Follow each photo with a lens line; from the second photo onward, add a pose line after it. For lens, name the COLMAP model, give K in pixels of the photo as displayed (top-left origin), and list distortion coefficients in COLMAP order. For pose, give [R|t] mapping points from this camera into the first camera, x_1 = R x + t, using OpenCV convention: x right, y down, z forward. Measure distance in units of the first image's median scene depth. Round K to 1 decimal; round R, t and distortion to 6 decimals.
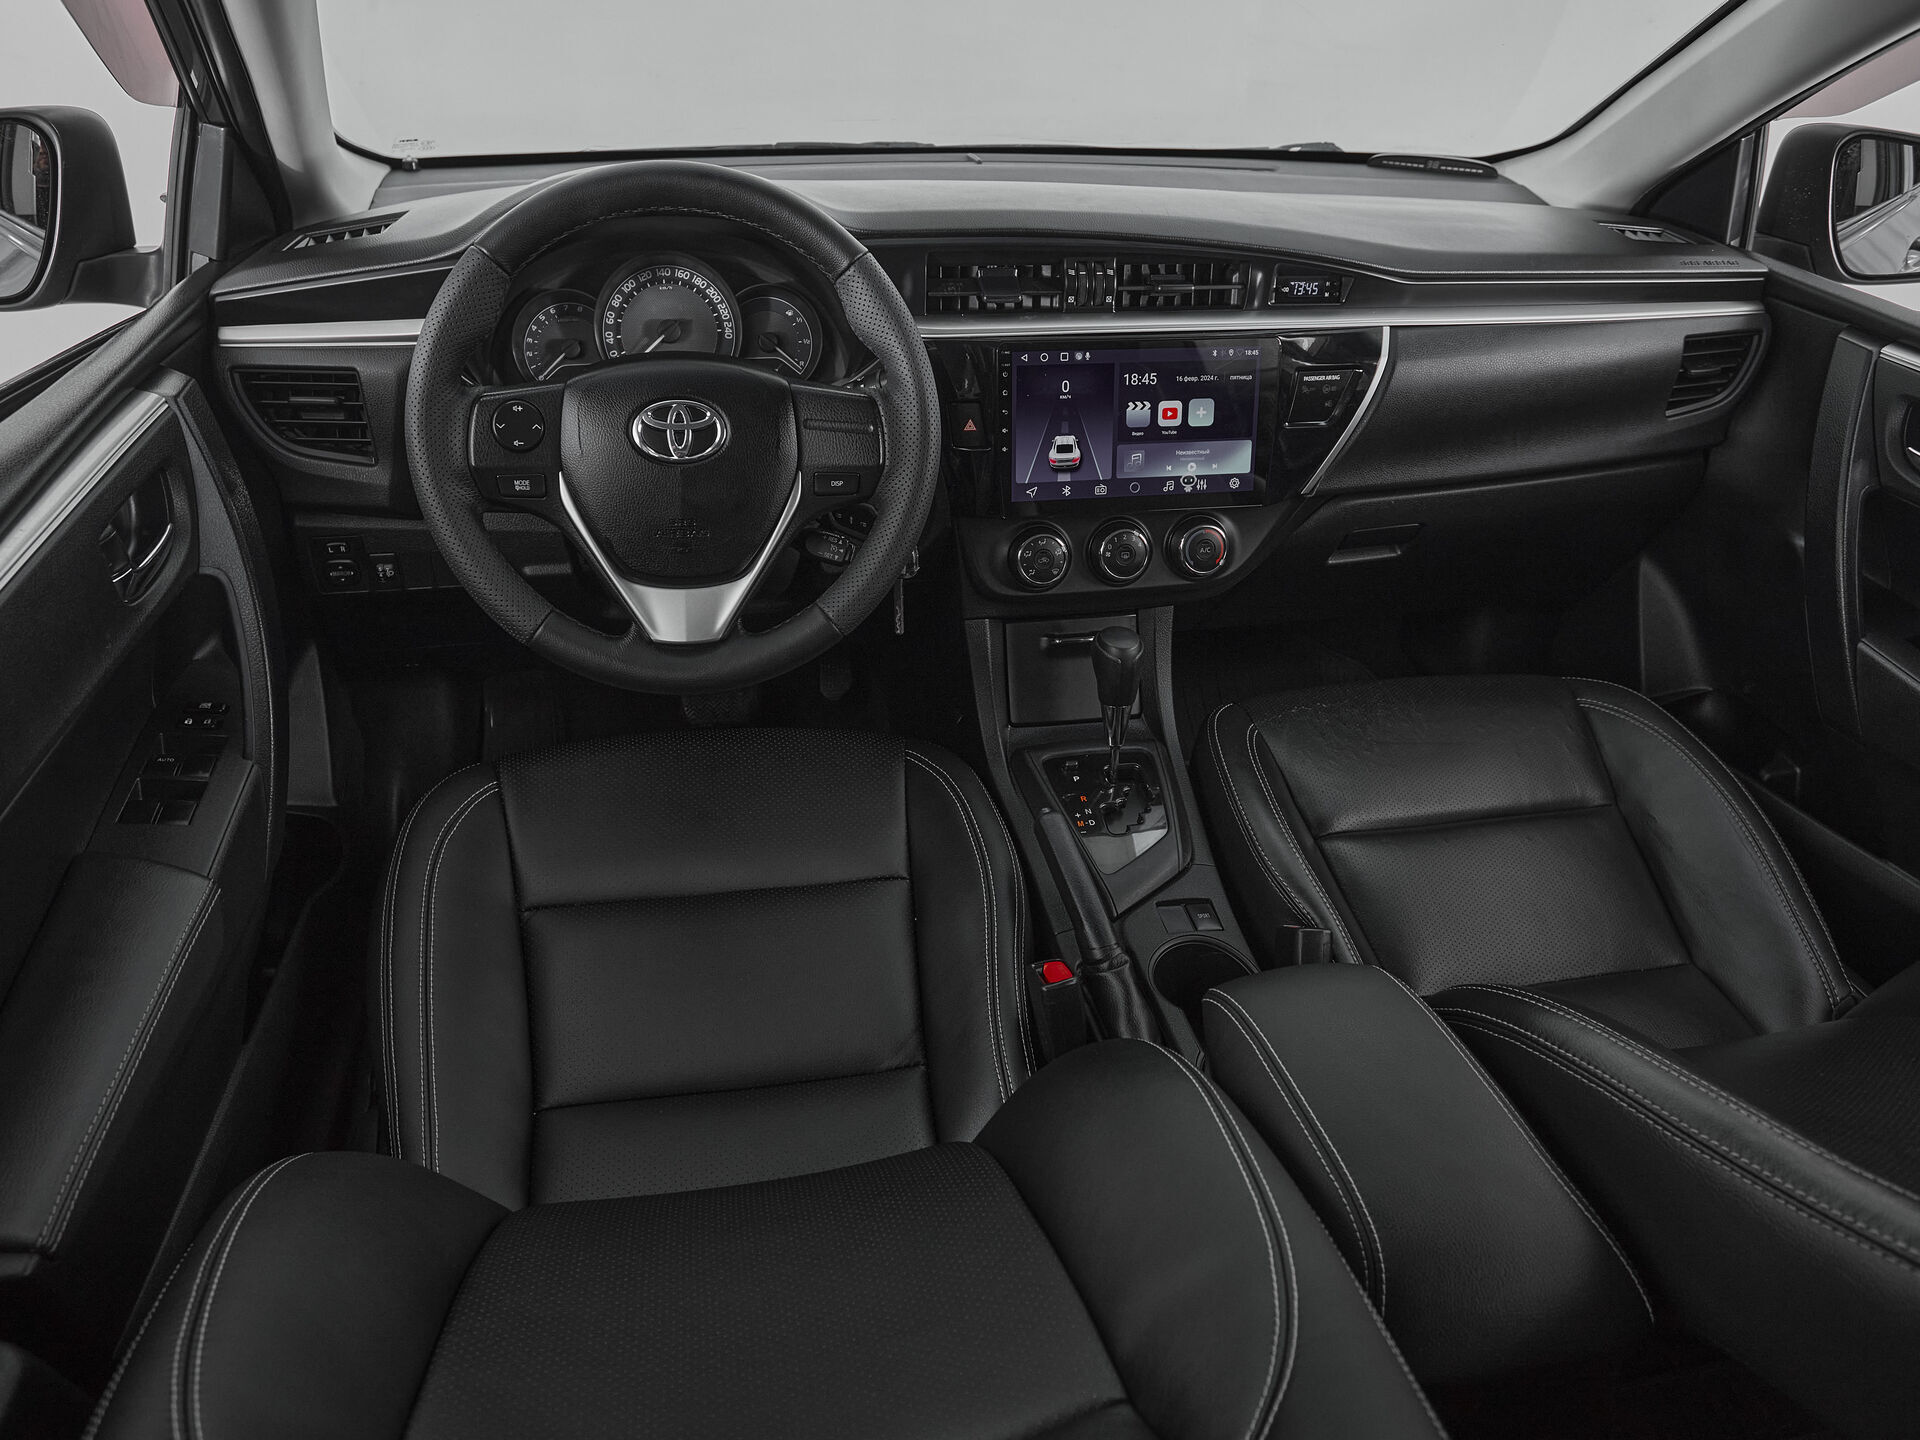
lens RADIAL K [[1324.4, 0, 960.0], [0, 1324.4, 720.0], [0, 0, 1]] dist [-0.076450, 0.062173]
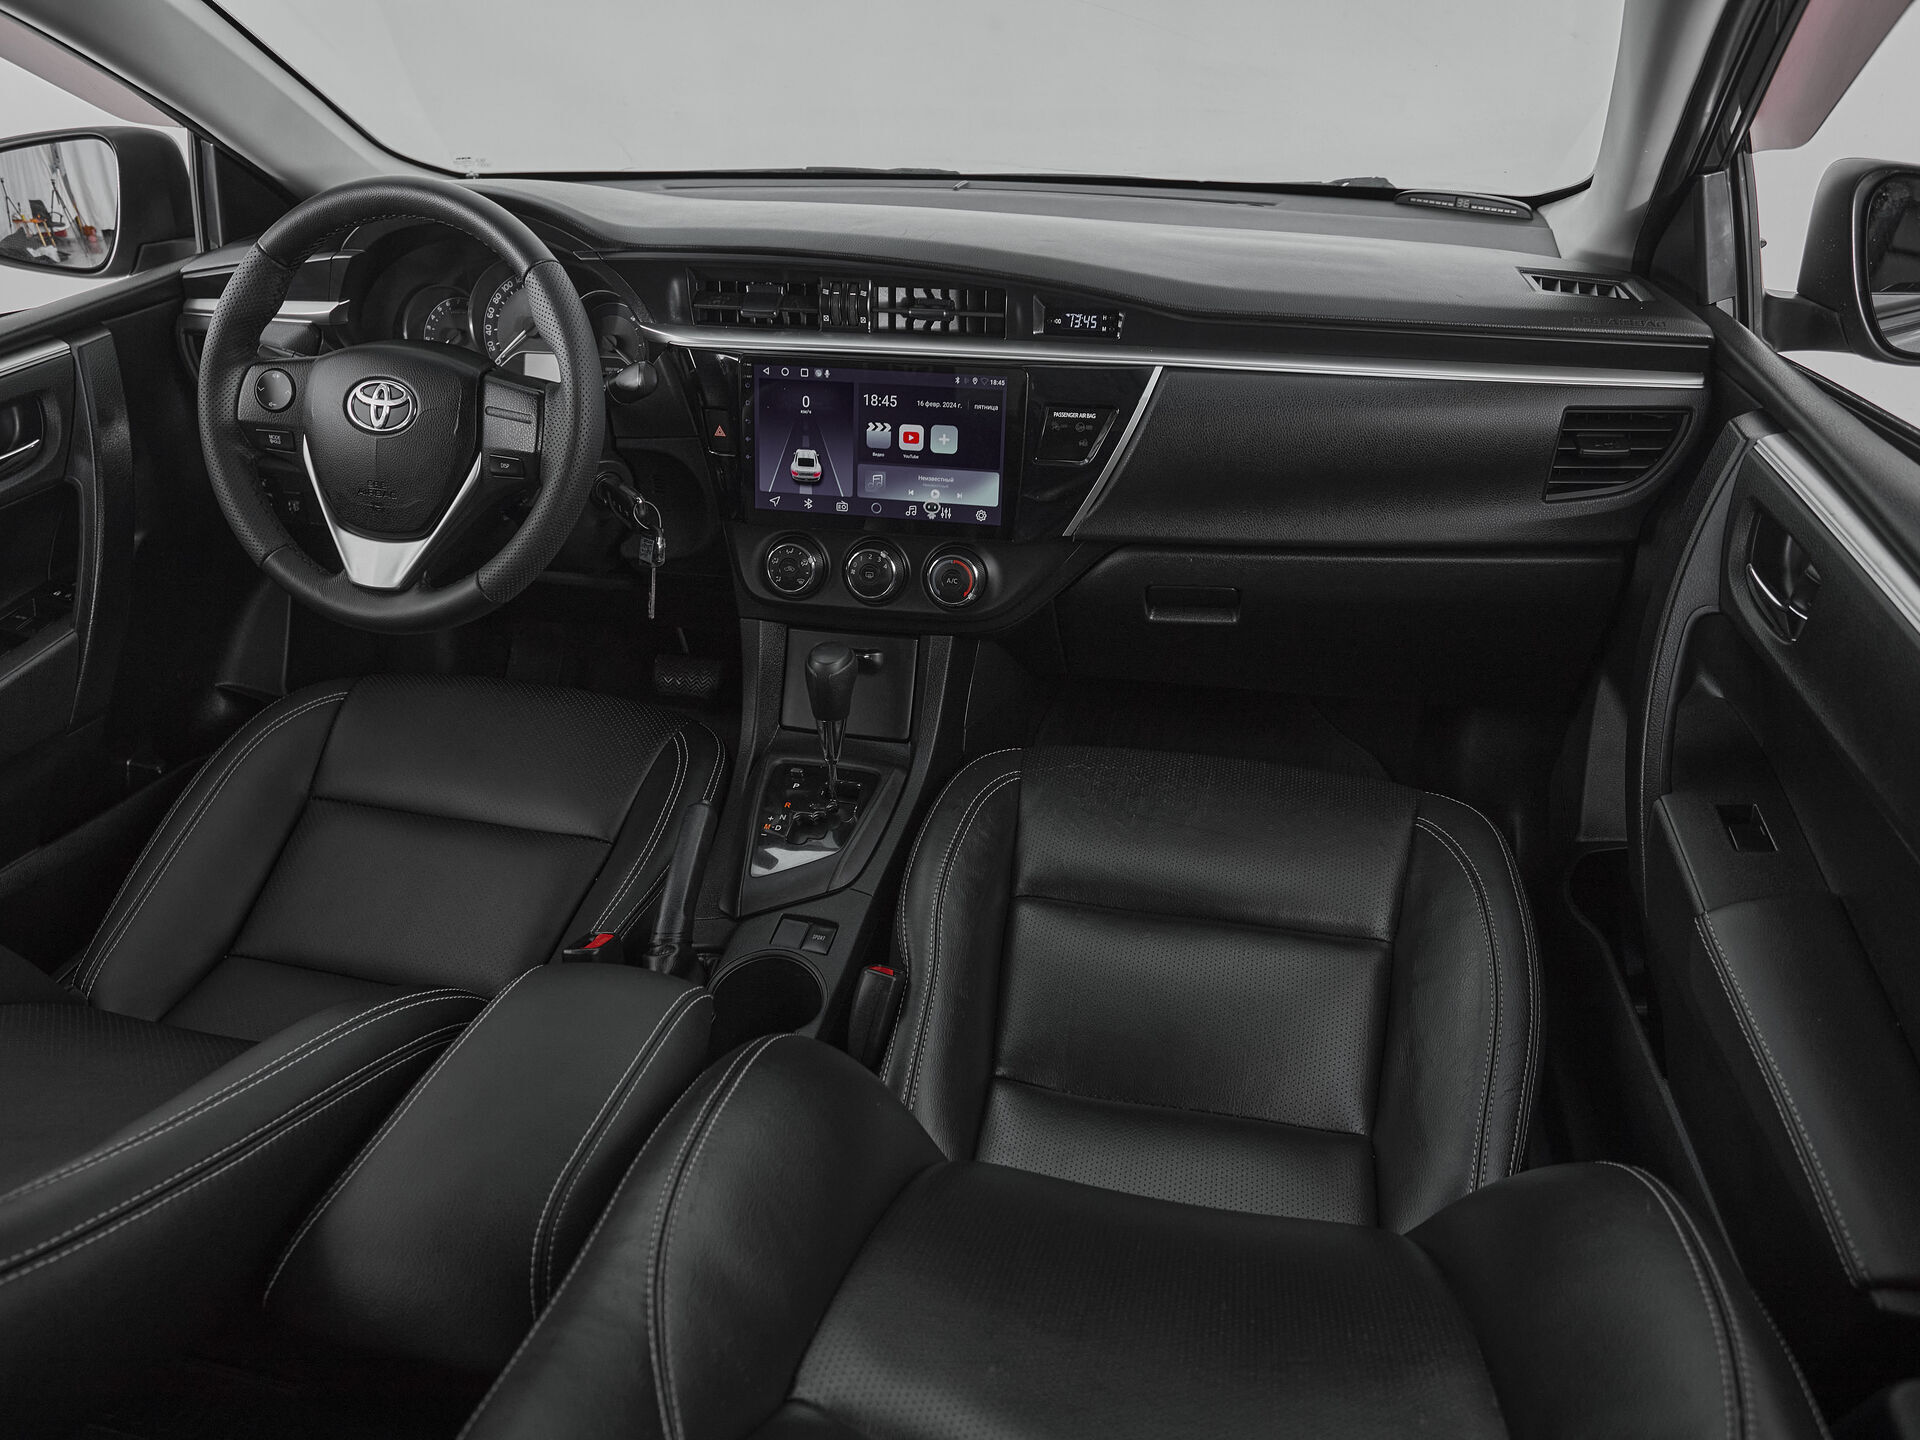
lens RADIAL K [[1334.6, 0, 960.0], [0, 1334.6, 720.0], [0, 0, 1]] dist [-0.075148, 0.065548]
pose [[0.915053, 0.169637, -0.365925, 0.593315], [-0.179372, 0.983753, 0.007506, -0.037182], [0.361253, 0.058768, 0.930614, 0.091879]]
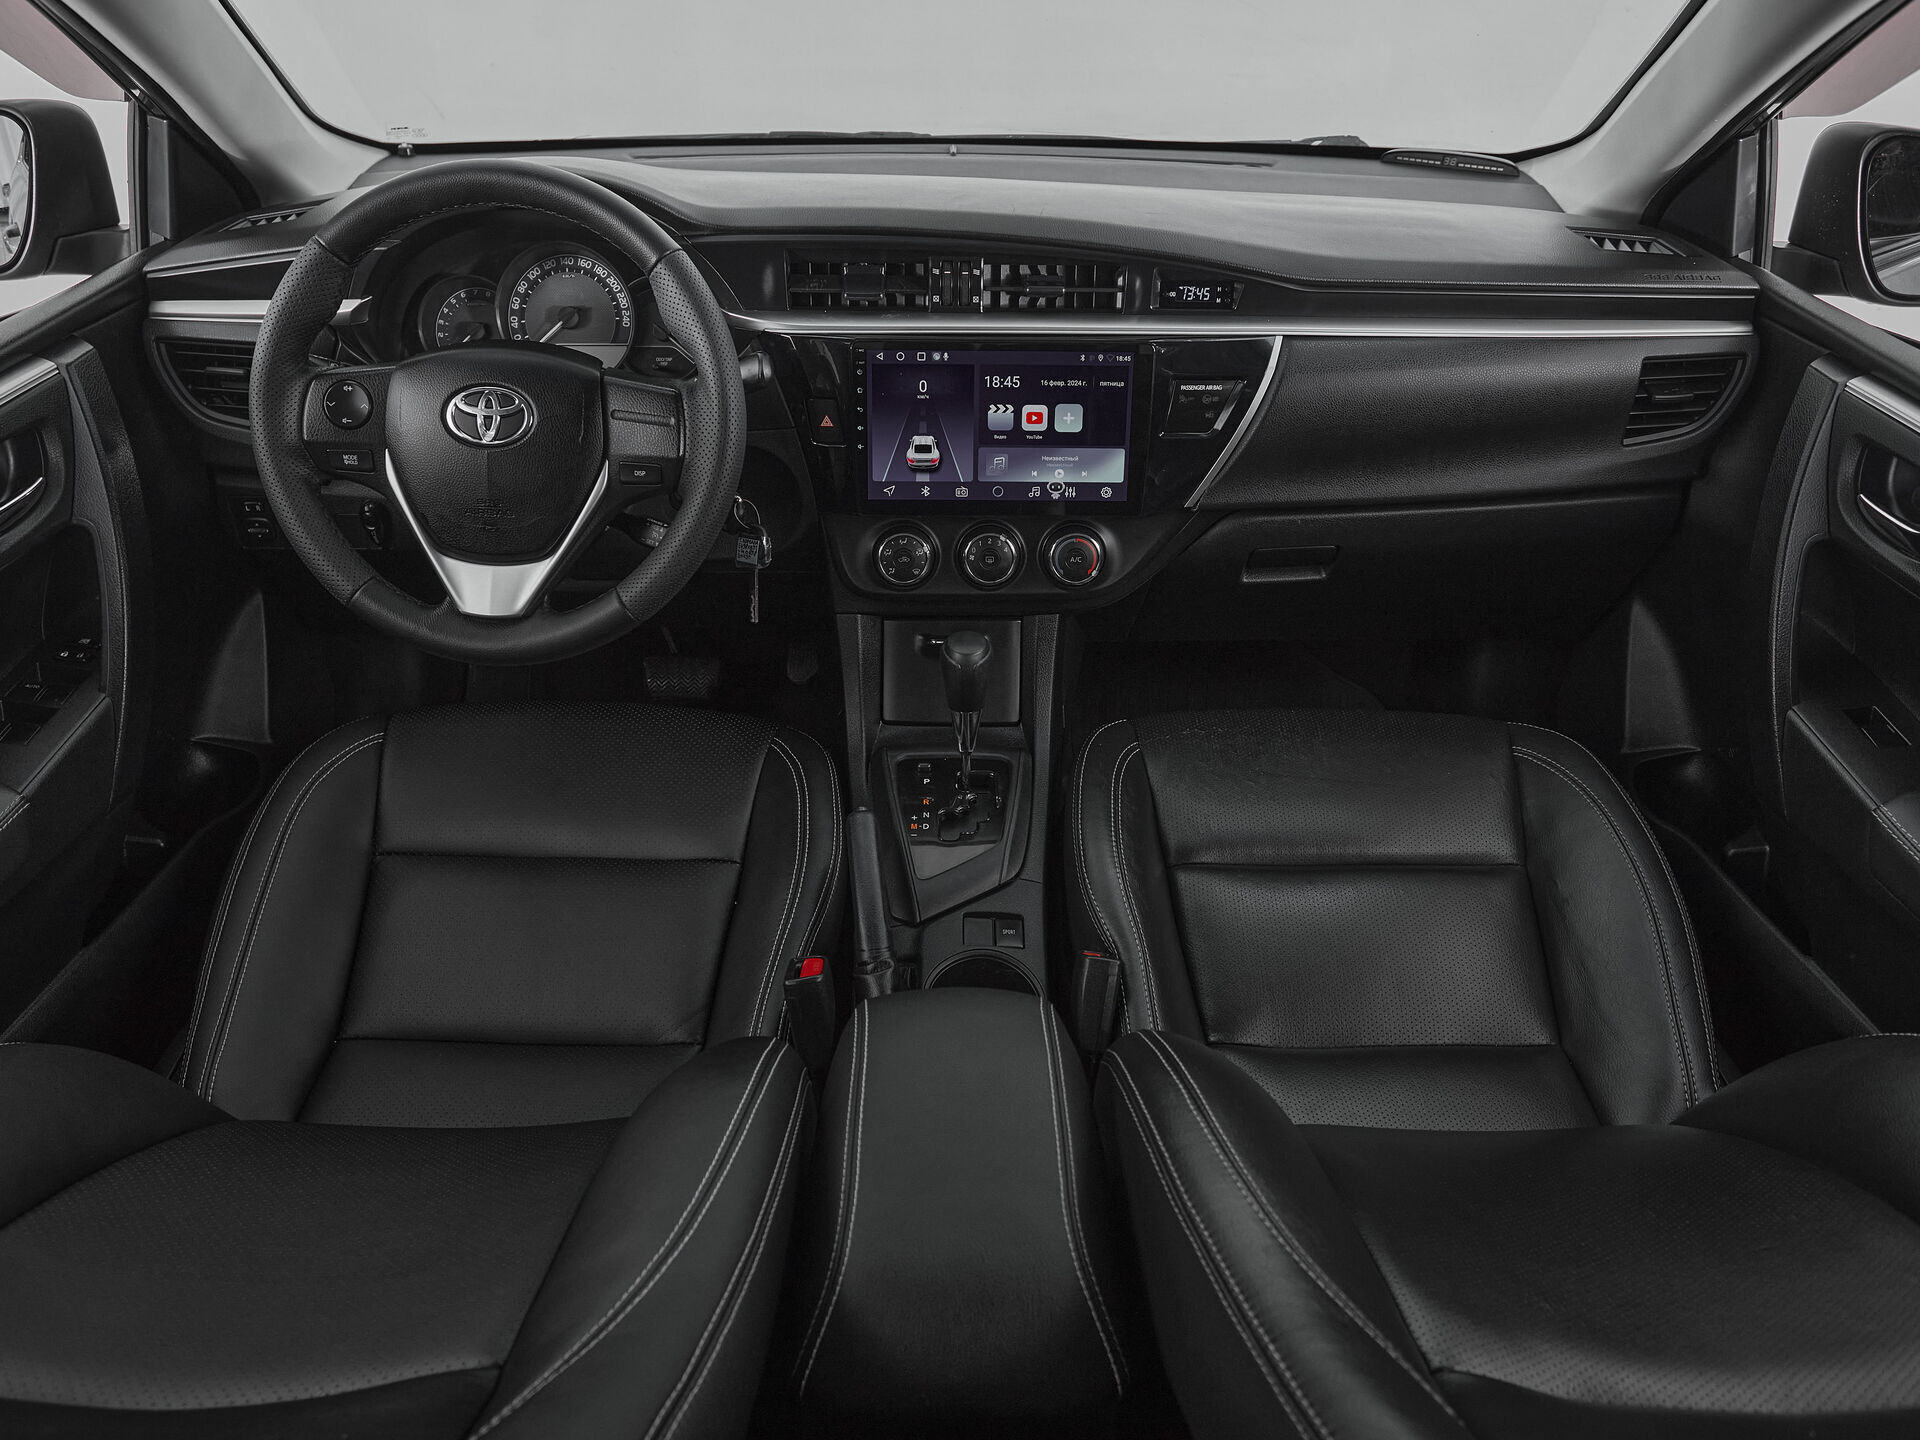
lens RADIAL K [[1358.6, 0, 960.0], [0, 1358.6, 720.0], [0, 0, 1]] dist [-0.073644, 0.063151]
pose [[0.981775, 0.084763, -0.170099, 0.293581], [-0.083635, 0.996401, 0.013800, -0.018274], [0.170656, 0.000677, 0.985330, -0.000091]]
